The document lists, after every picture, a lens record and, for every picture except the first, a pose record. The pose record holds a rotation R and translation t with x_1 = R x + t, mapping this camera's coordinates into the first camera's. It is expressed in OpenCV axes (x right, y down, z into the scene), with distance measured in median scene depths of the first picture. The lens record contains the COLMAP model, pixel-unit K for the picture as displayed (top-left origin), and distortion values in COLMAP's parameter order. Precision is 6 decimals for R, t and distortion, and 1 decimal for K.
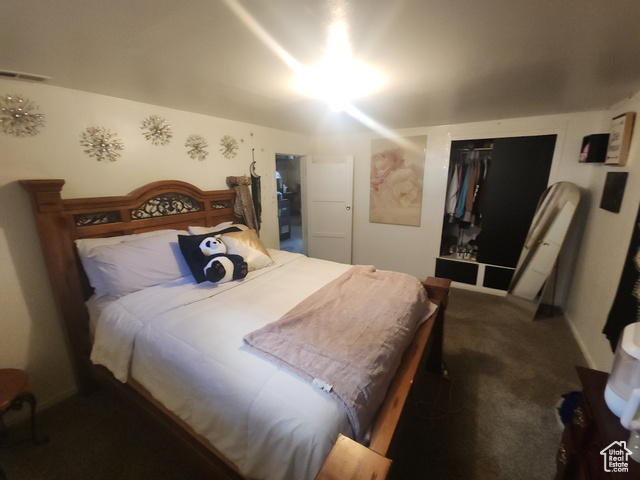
lens RADIAL K [[259.9, 0, 321.5], [0, 259.9, 237.6], [0, 0, 1]] dist [-0.008929, -0.002684]
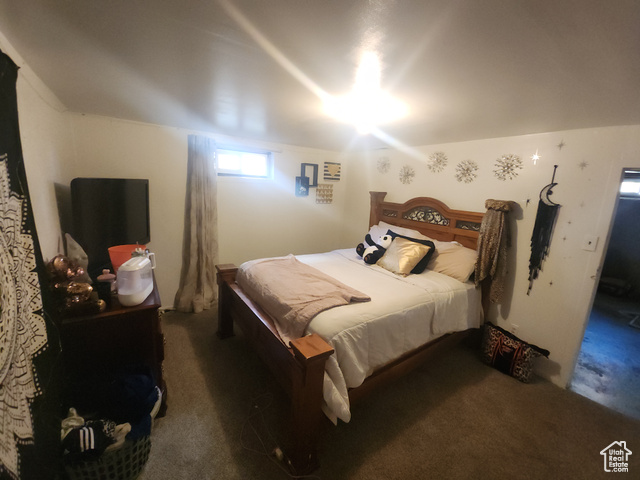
lens RADIAL K [[259.9, 0, 320.3], [0, 259.9, 240.6], [0, 0, 1]] dist [-0.008929, -0.002684]
pose [[-0.398080, 0.176340, -0.900242, 0.814606], [-0.264460, 0.917626, 0.296688, -0.242101], [0.878404, 0.356184, -0.318653, 0.918837]]
